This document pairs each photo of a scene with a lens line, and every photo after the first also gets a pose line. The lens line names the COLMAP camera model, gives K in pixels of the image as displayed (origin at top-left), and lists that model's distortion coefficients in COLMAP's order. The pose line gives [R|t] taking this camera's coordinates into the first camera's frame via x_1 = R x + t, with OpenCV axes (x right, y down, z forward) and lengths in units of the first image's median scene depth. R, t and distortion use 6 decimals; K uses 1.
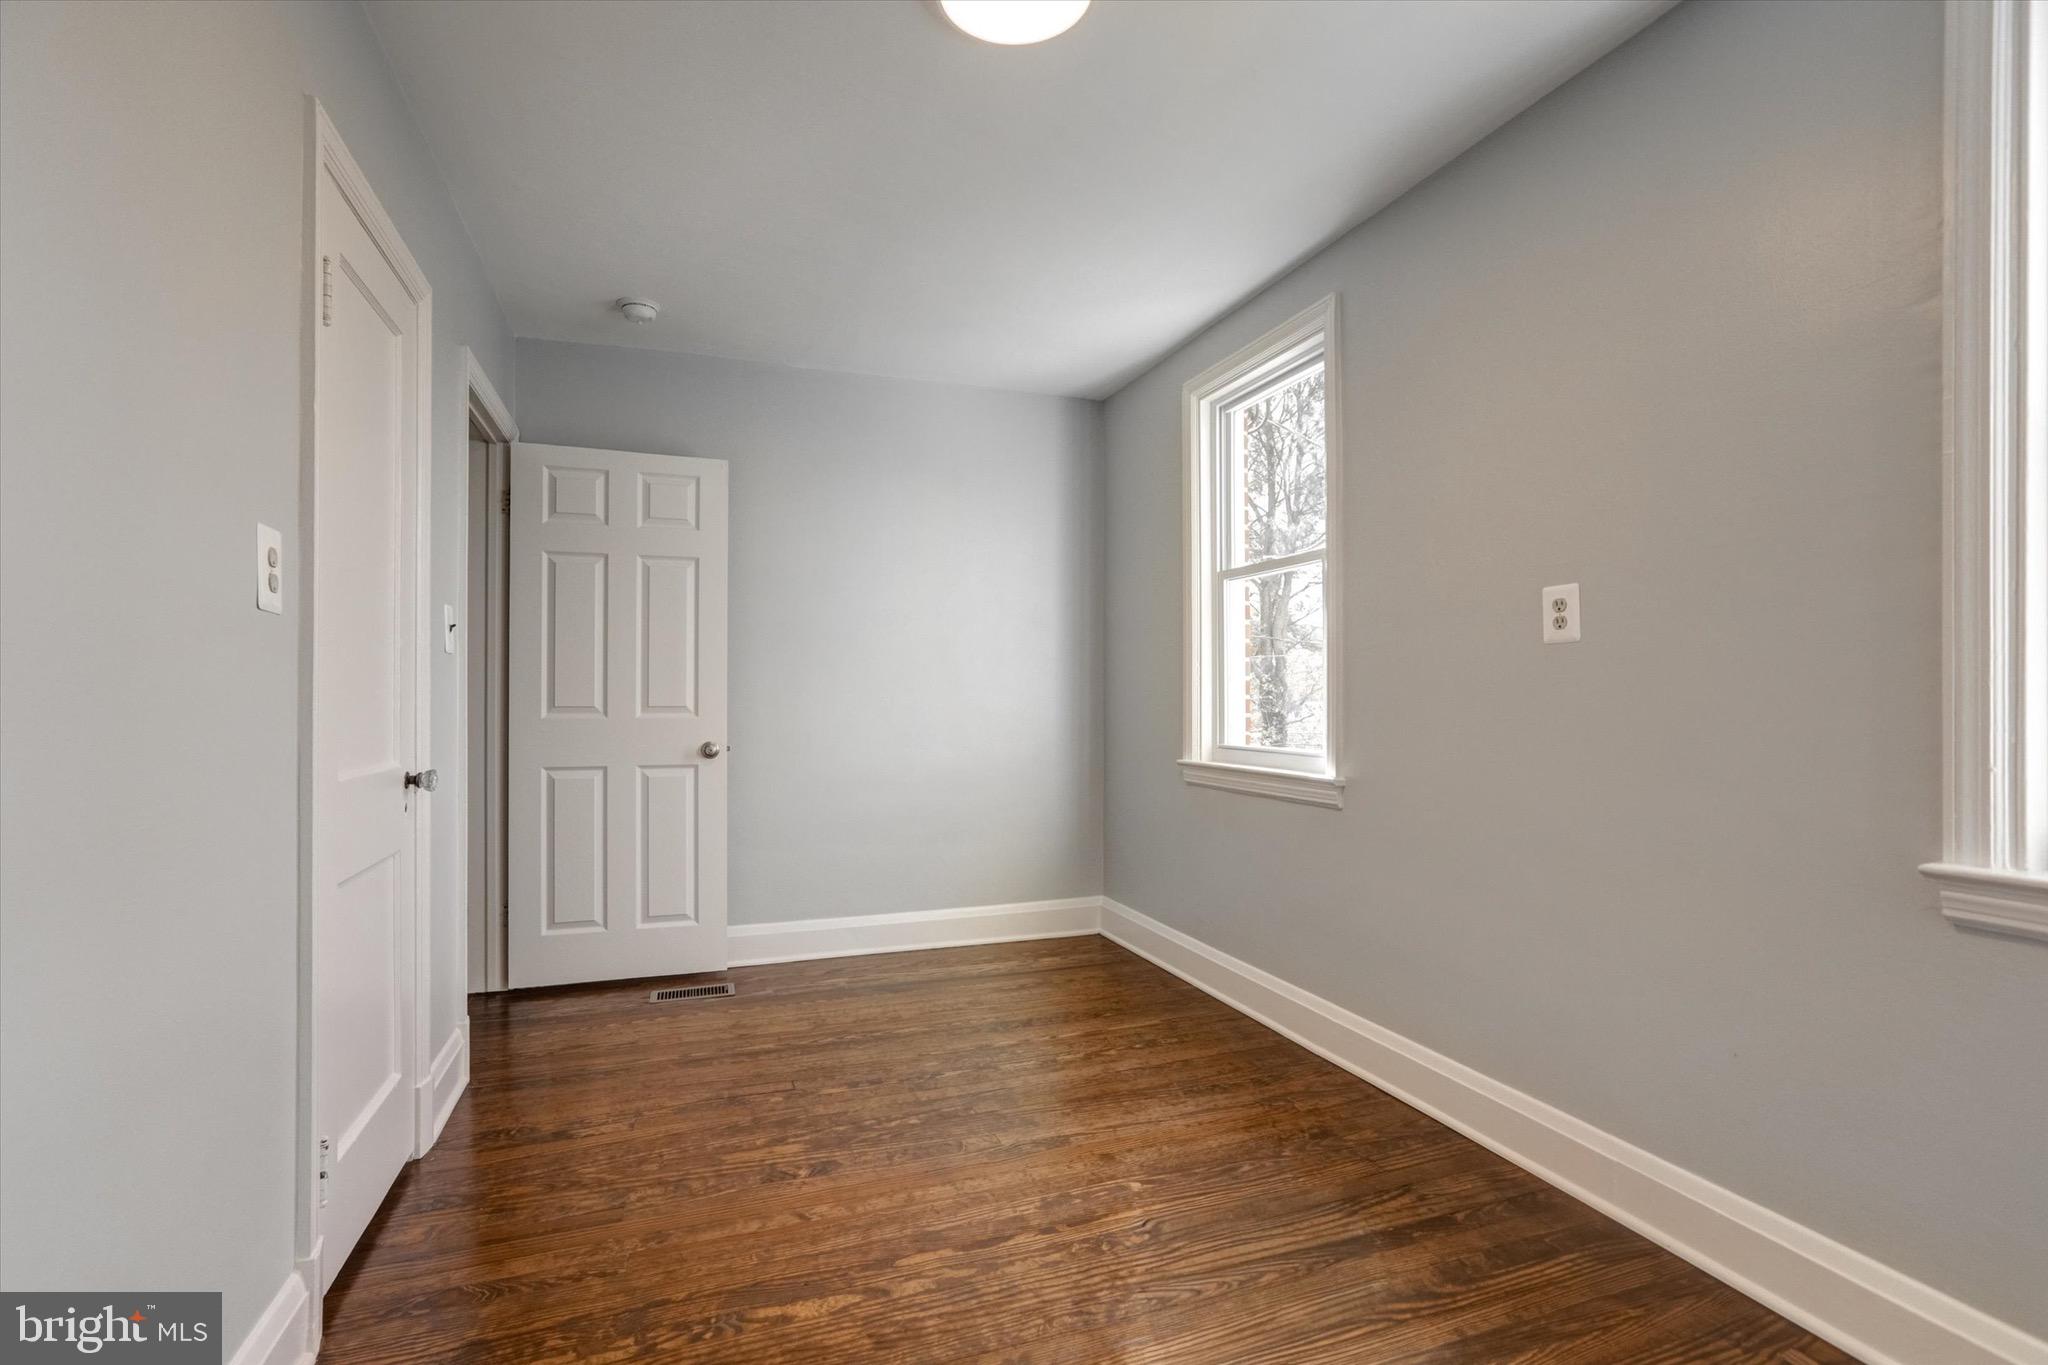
lens RADIAL K [[952.2, 0, 991.4], [0, 952.2, 694.8], [0, 0, 1]] dist [-0.047654, 0.018168]
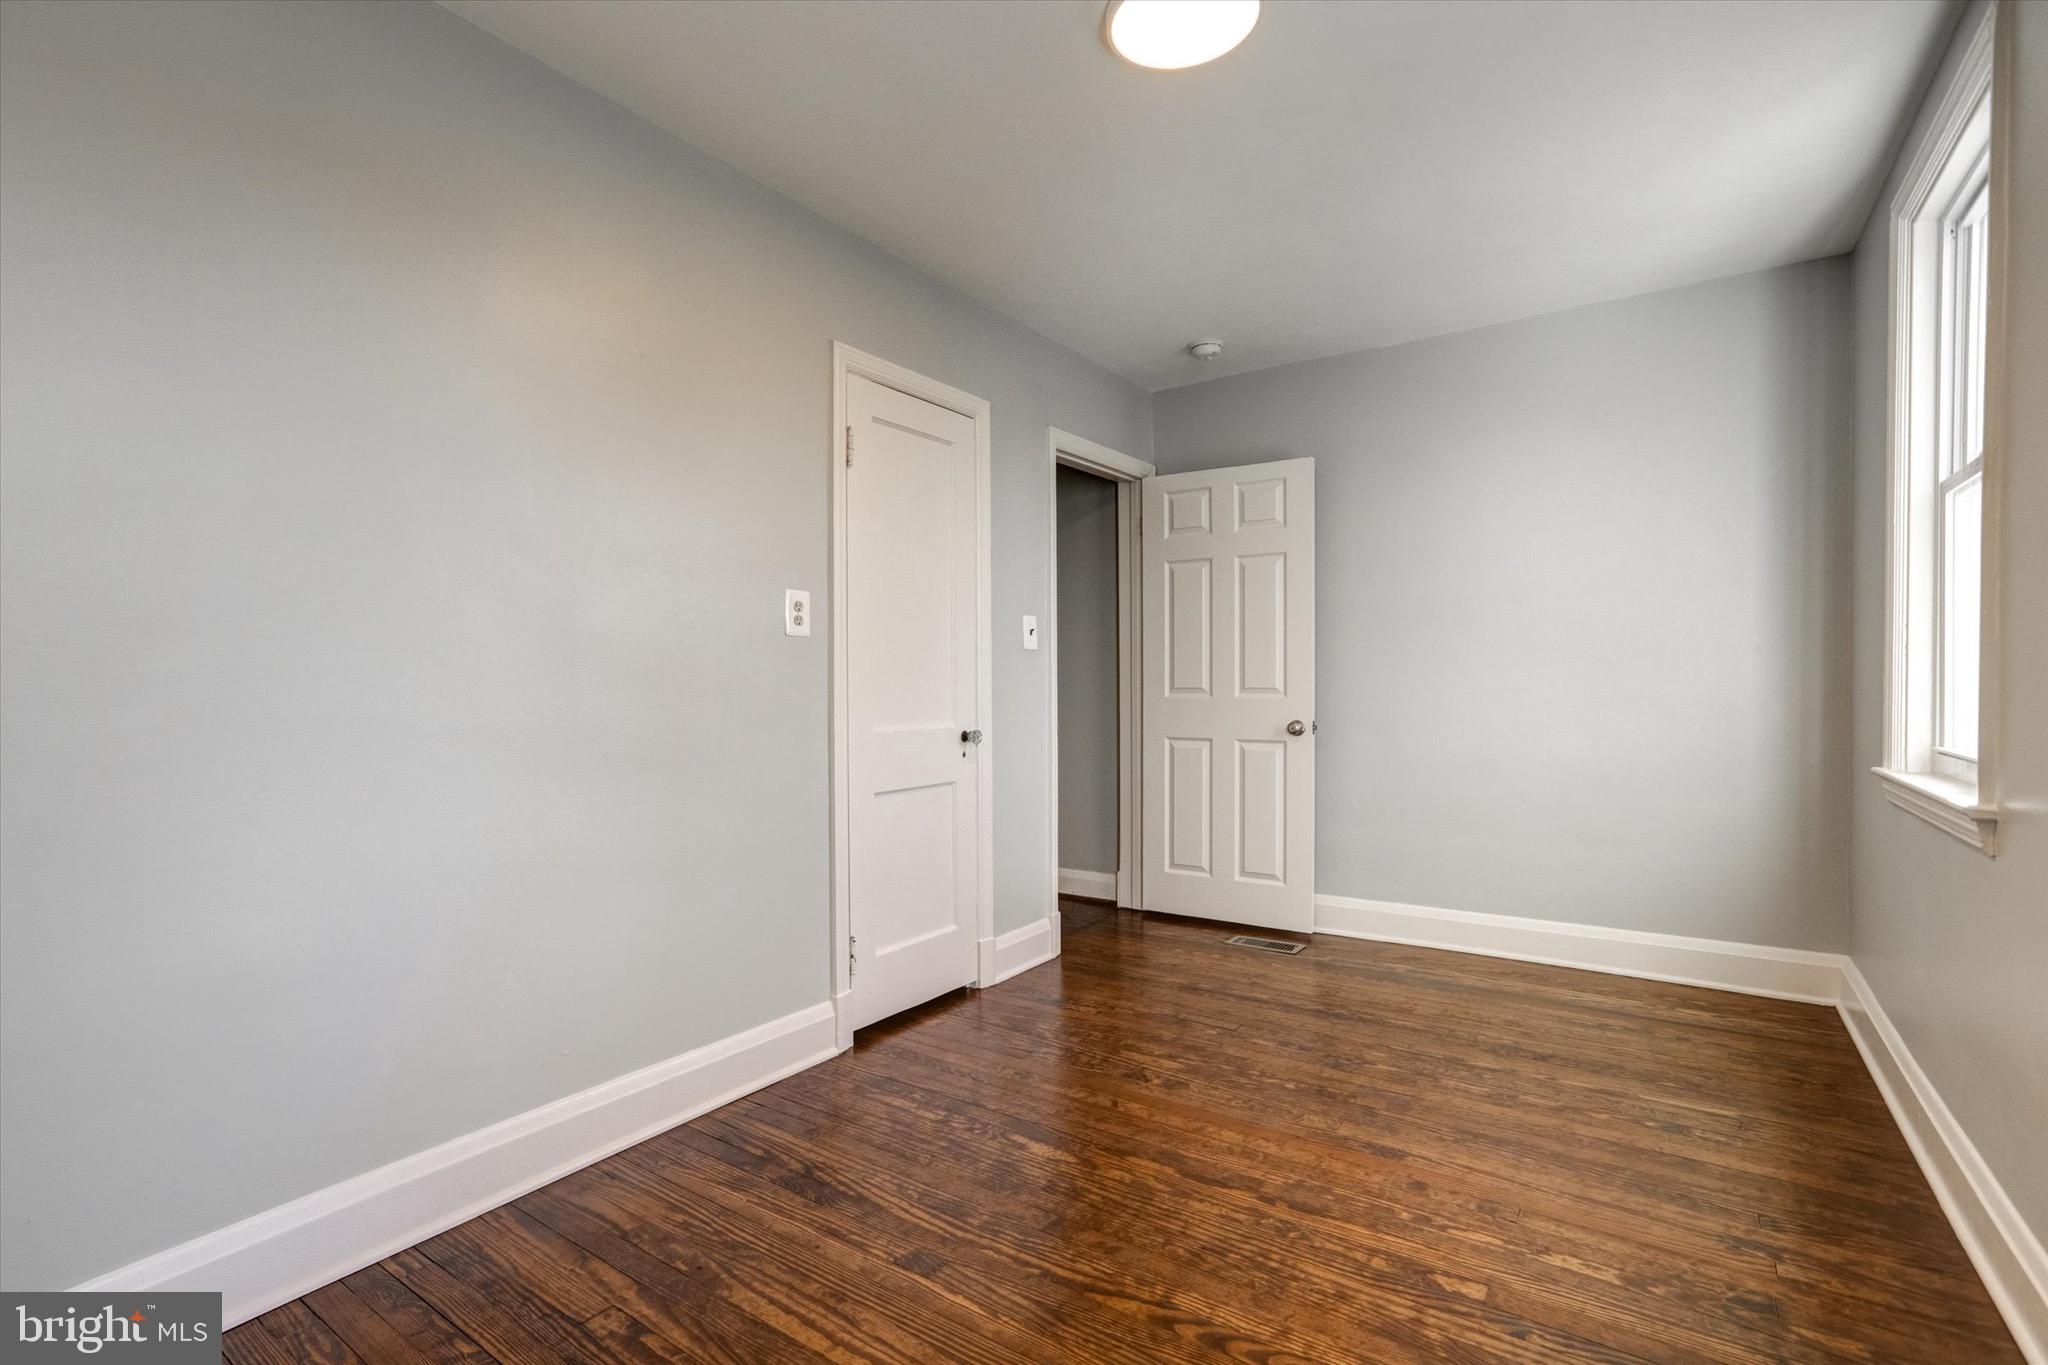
lens RADIAL K [[952.2, 0, 991.4], [0, 952.2, 694.8], [0, 0, 1]] dist [-0.047654, 0.018168]
pose [[0.556487, 0.006953, -0.830827, 0.460151], [0.007876, 0.999876, 0.013643, 0.002964], [0.830819, -0.014136, 0.556363, 0.119674]]
